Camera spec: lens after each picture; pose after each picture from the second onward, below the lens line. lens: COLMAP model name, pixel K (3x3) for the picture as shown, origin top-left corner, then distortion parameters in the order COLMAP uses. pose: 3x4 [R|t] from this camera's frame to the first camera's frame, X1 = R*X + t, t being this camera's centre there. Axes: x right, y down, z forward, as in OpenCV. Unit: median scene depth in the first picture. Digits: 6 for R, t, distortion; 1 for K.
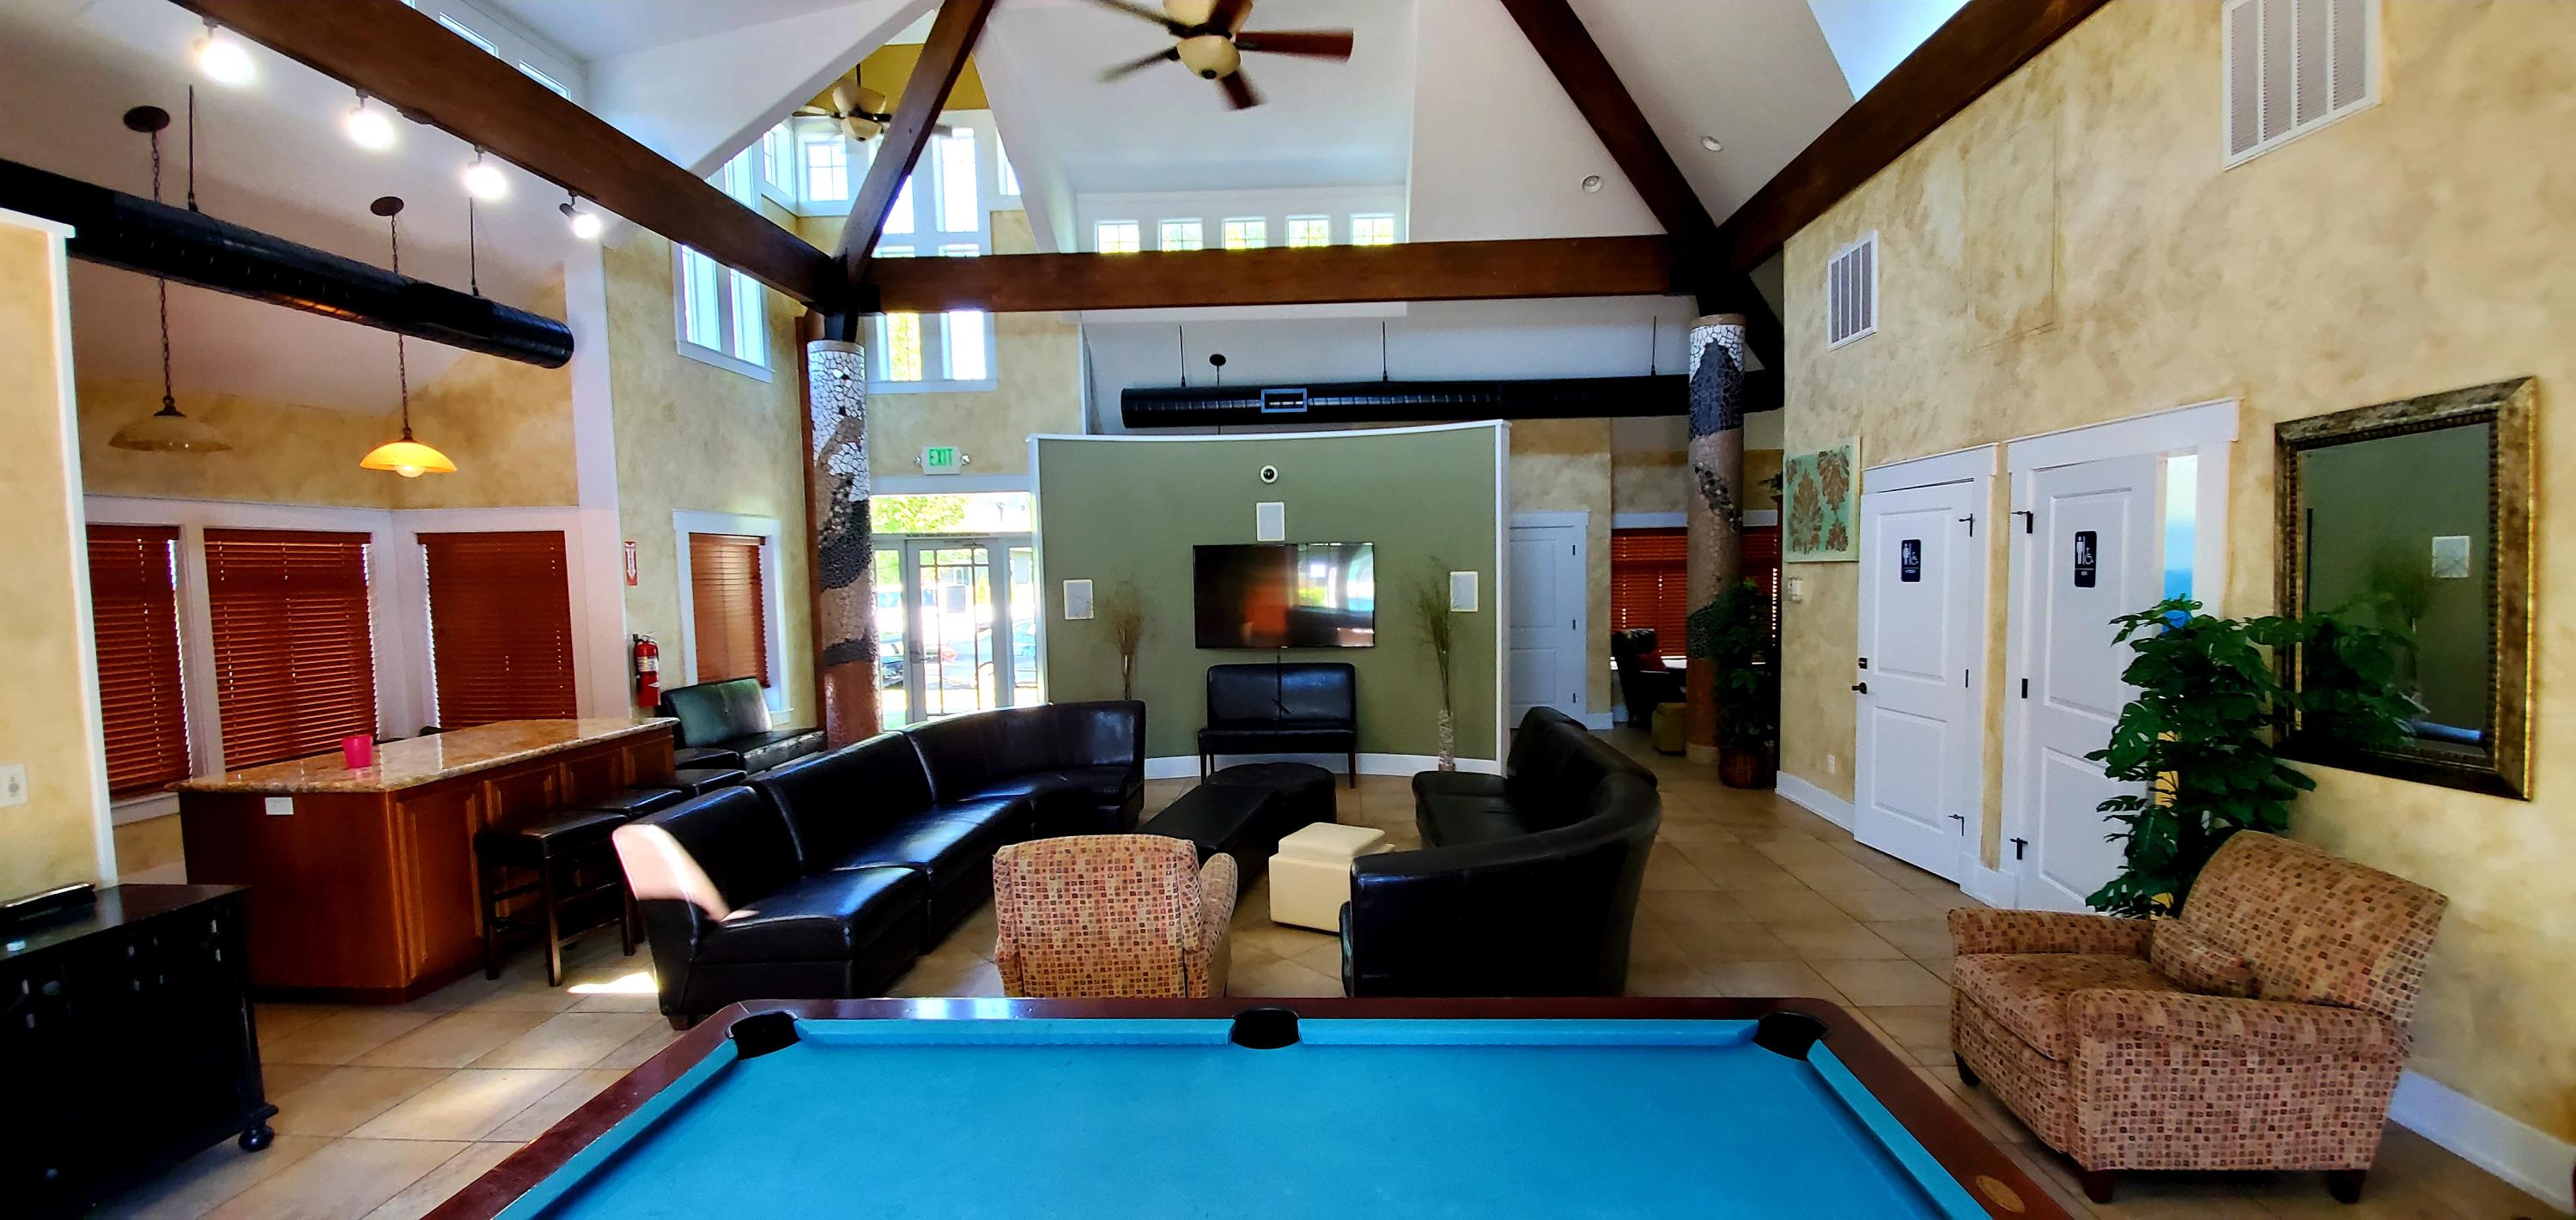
lens RADIAL K [[1019.5, 0, 1303.7], [0, 1019.5, 638.4], [0, 0, 1]] dist [-0.005070, -0.004118]
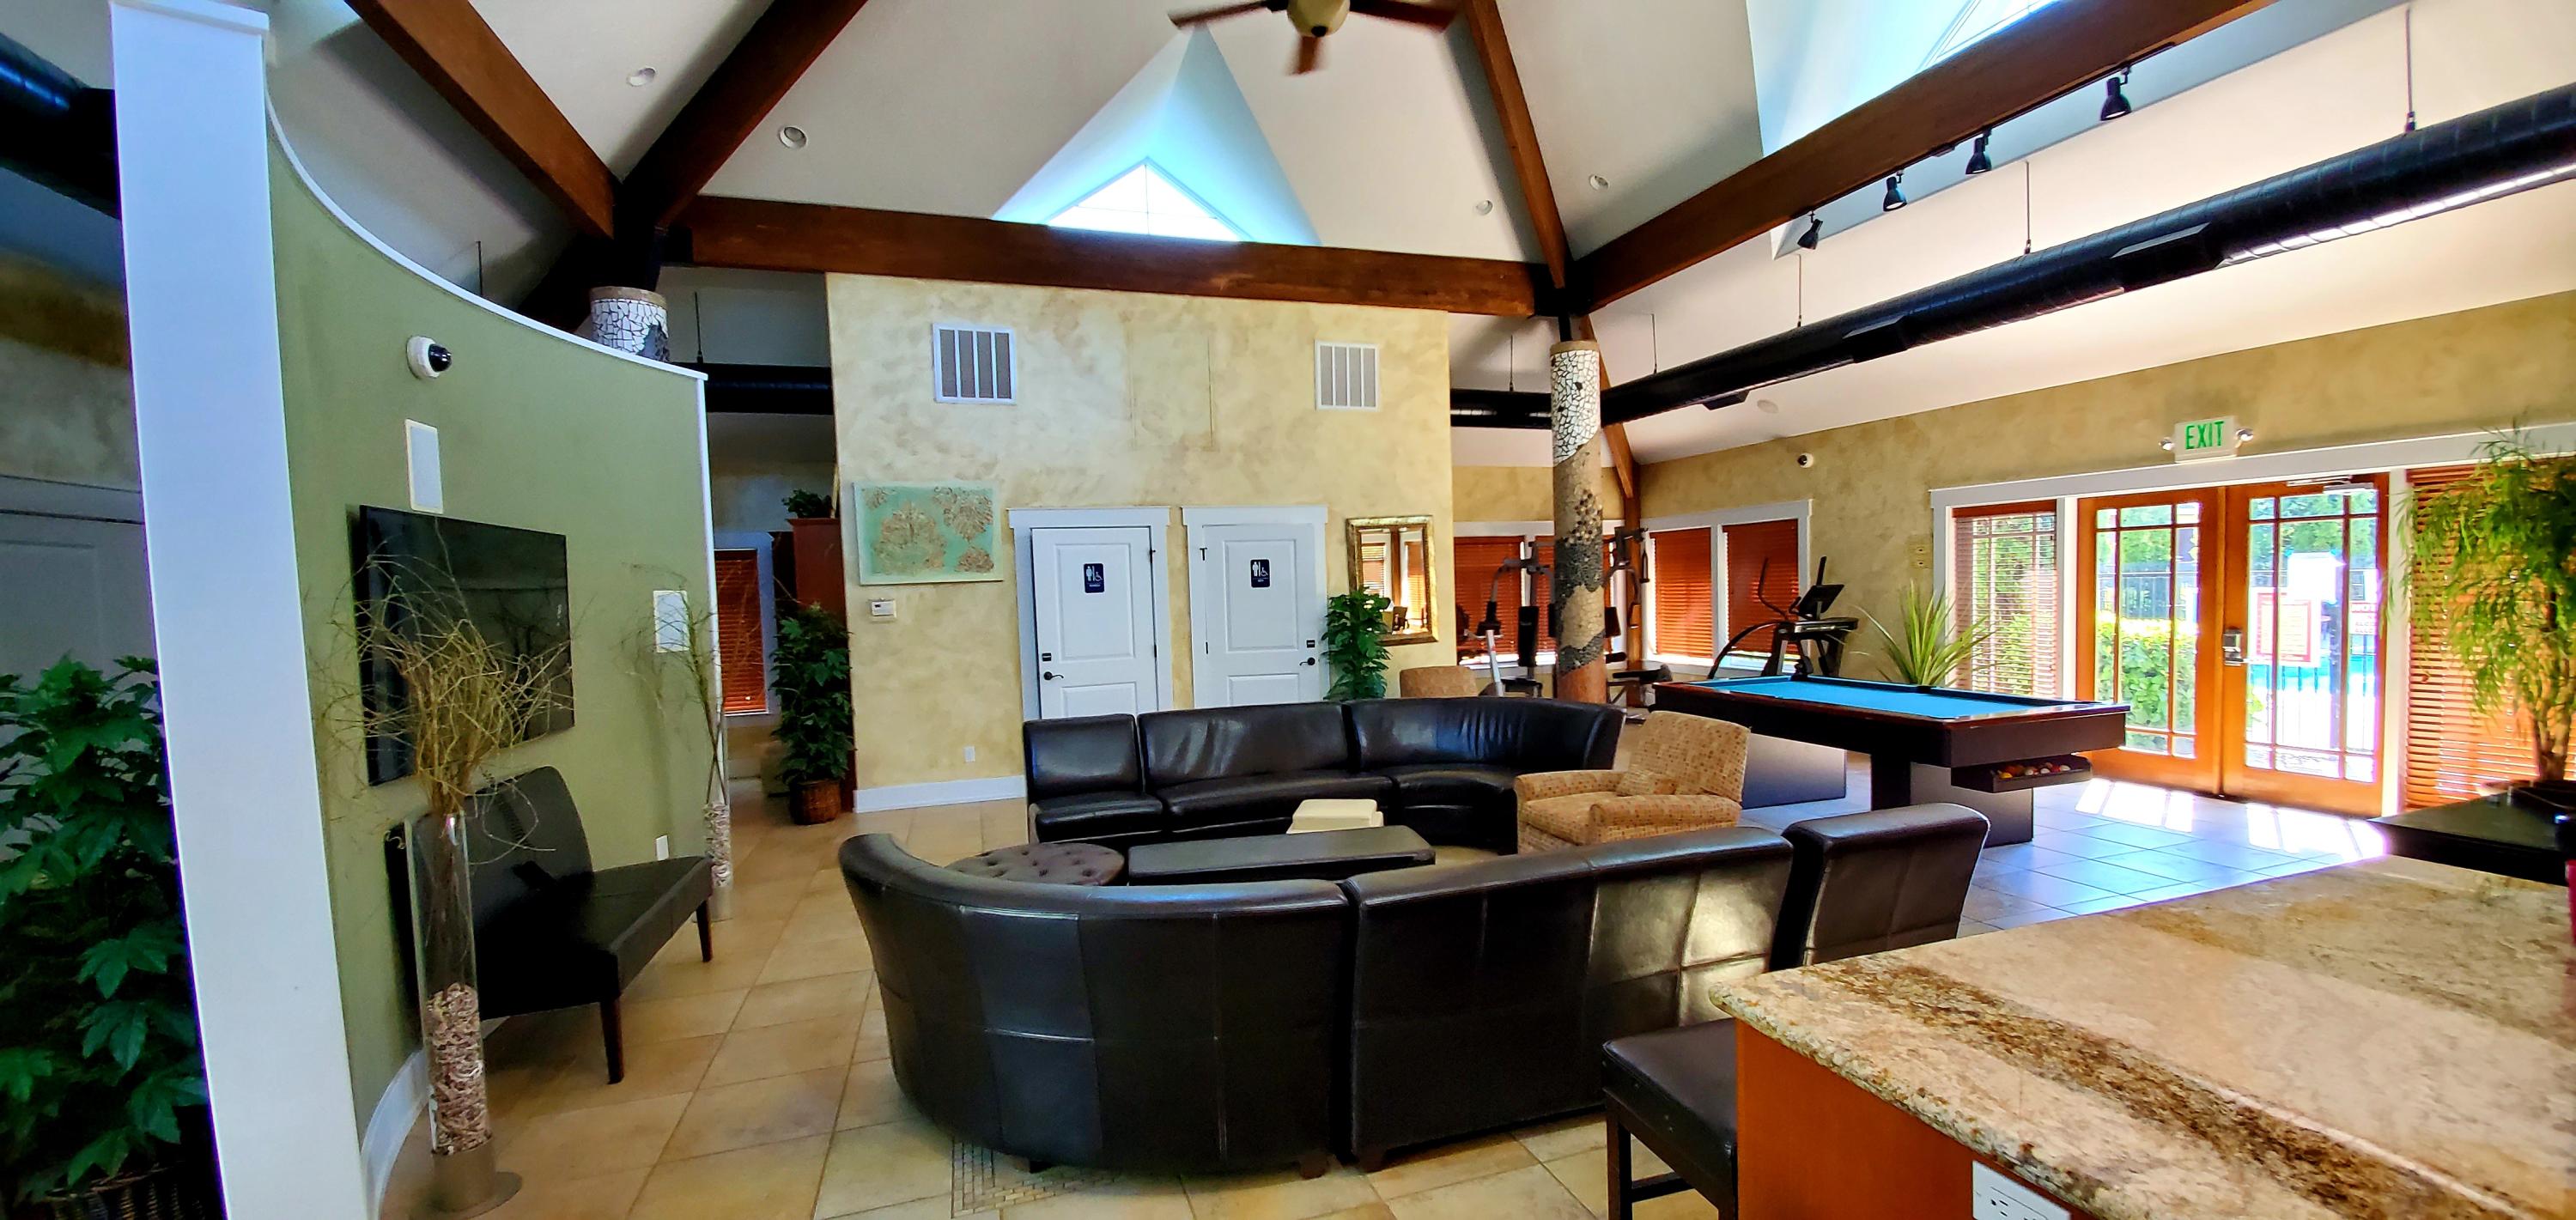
lens RADIAL K [[1019.5, 0, 1292.1], [0, 1019.5, 635.7], [0, 0, 1]] dist [-0.005070, -0.004118]
pose [[-0.351603, -0.012569, 0.936065, -0.930505], [0.104313, 0.993157, 0.052517, -0.045694], [-0.930319, 0.116109, -0.347886, 1.366591]]
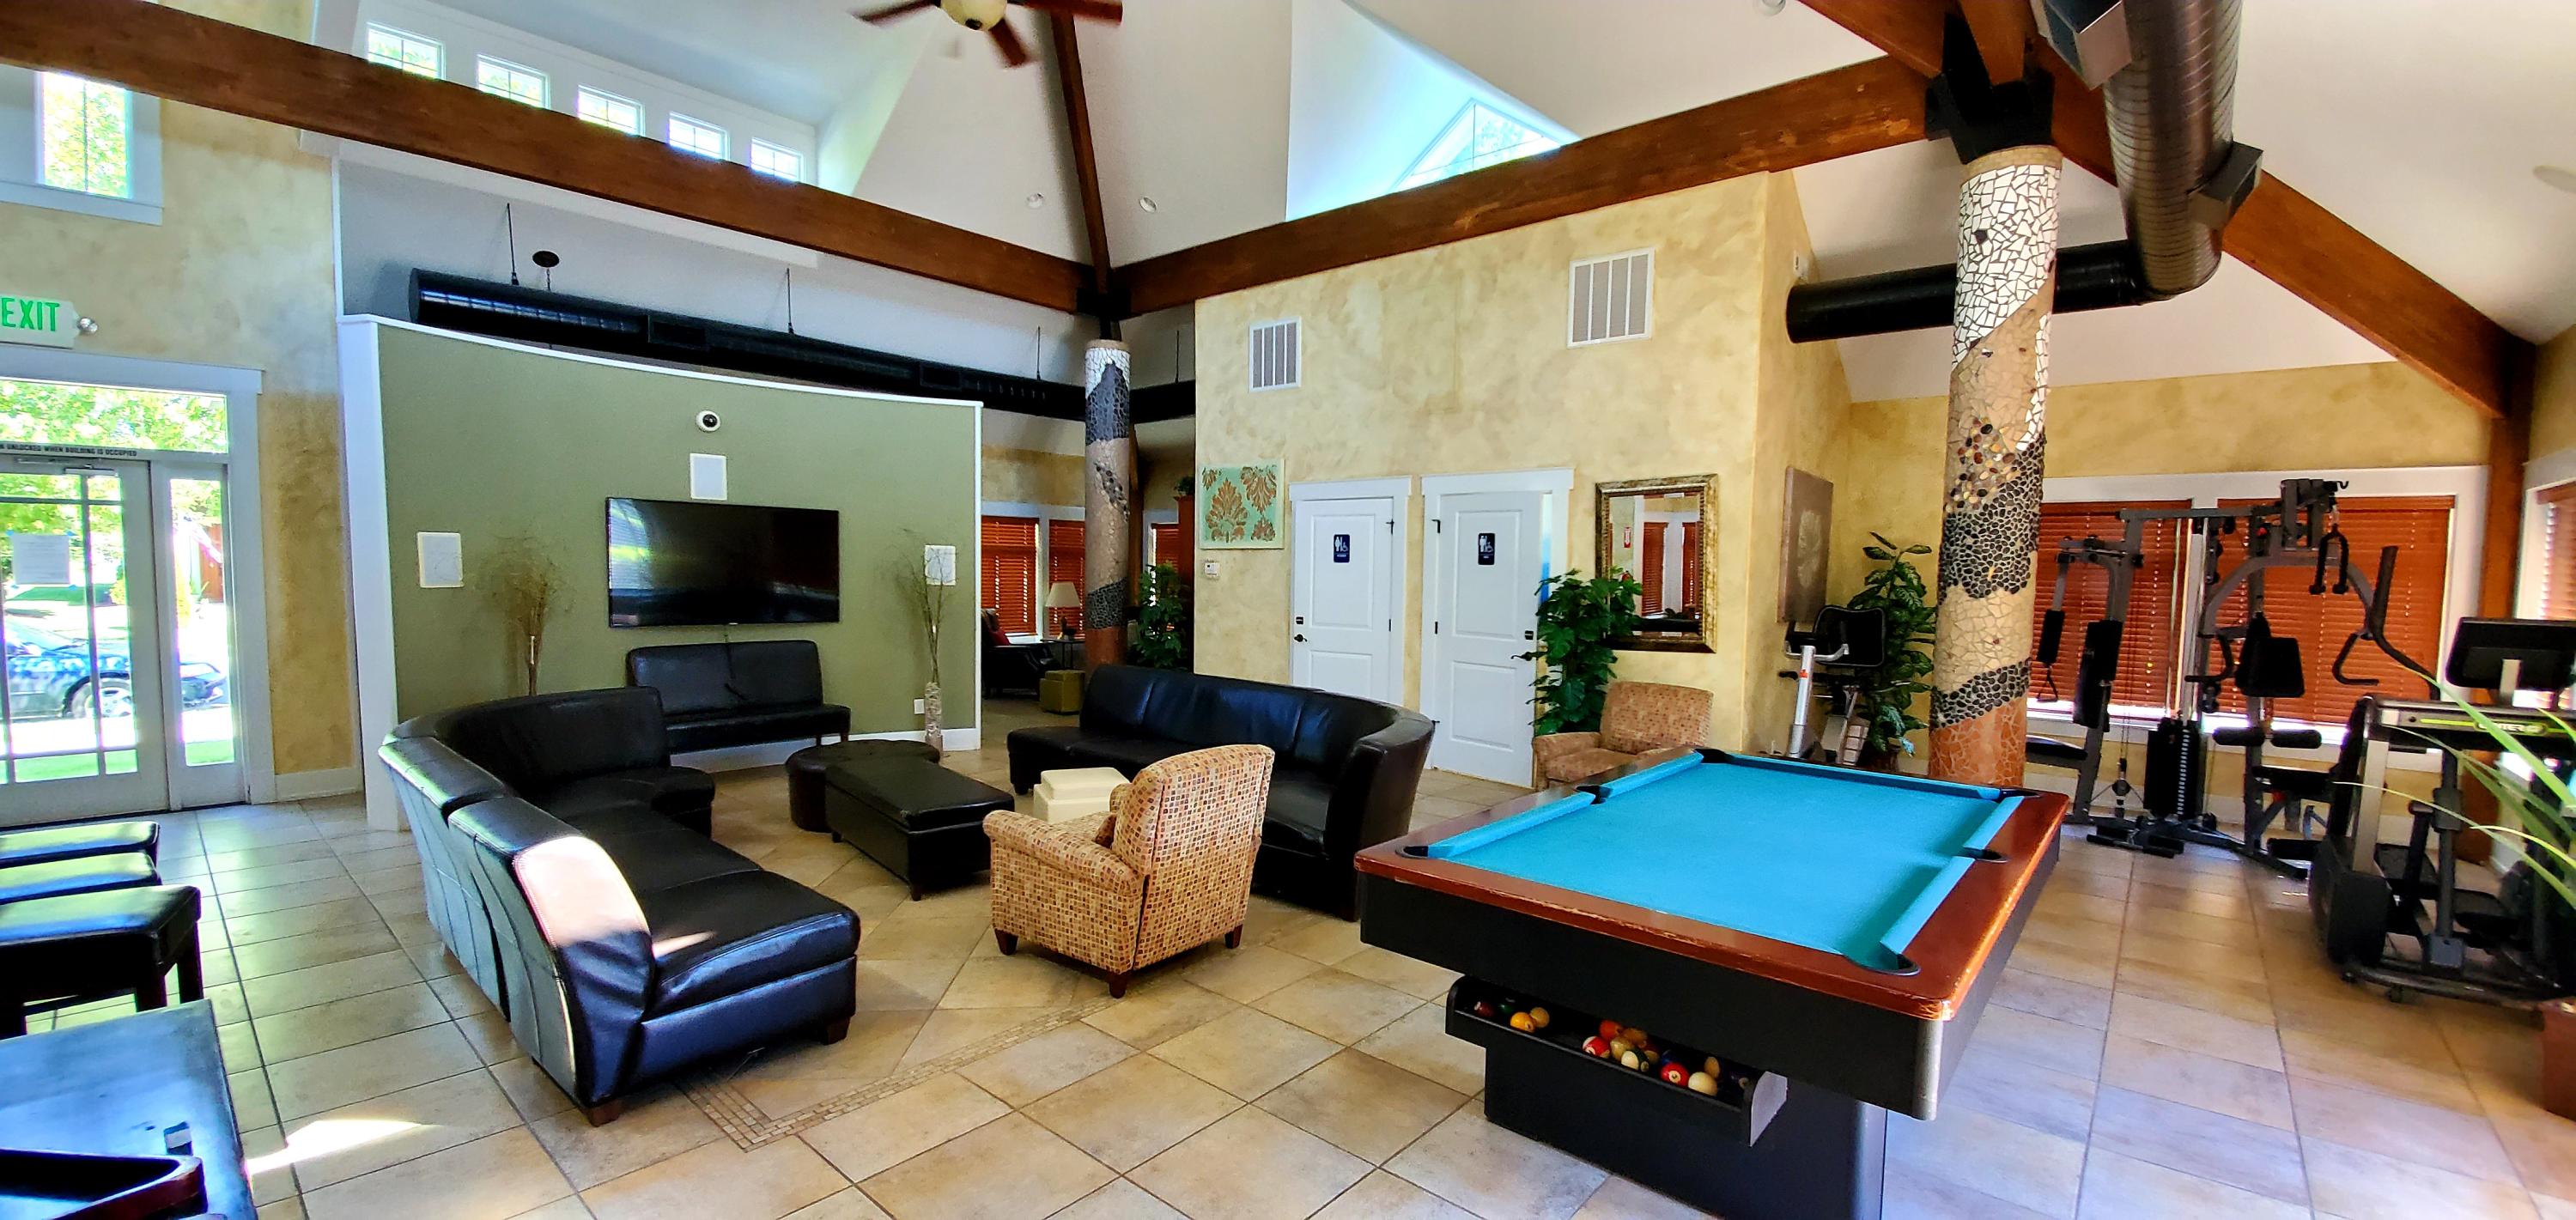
lens RADIAL K [[1019.5, 0, 1306.3], [0, 1019.5, 634.3], [0, 0, 1]] dist [-0.005070, -0.004118]
pose [[0.622420, -0.021856, 0.782378, -0.654005], [0.025056, 0.999654, 0.007992, 0.038645], [-0.782282, 0.014628, 0.622753, 0.129167]]
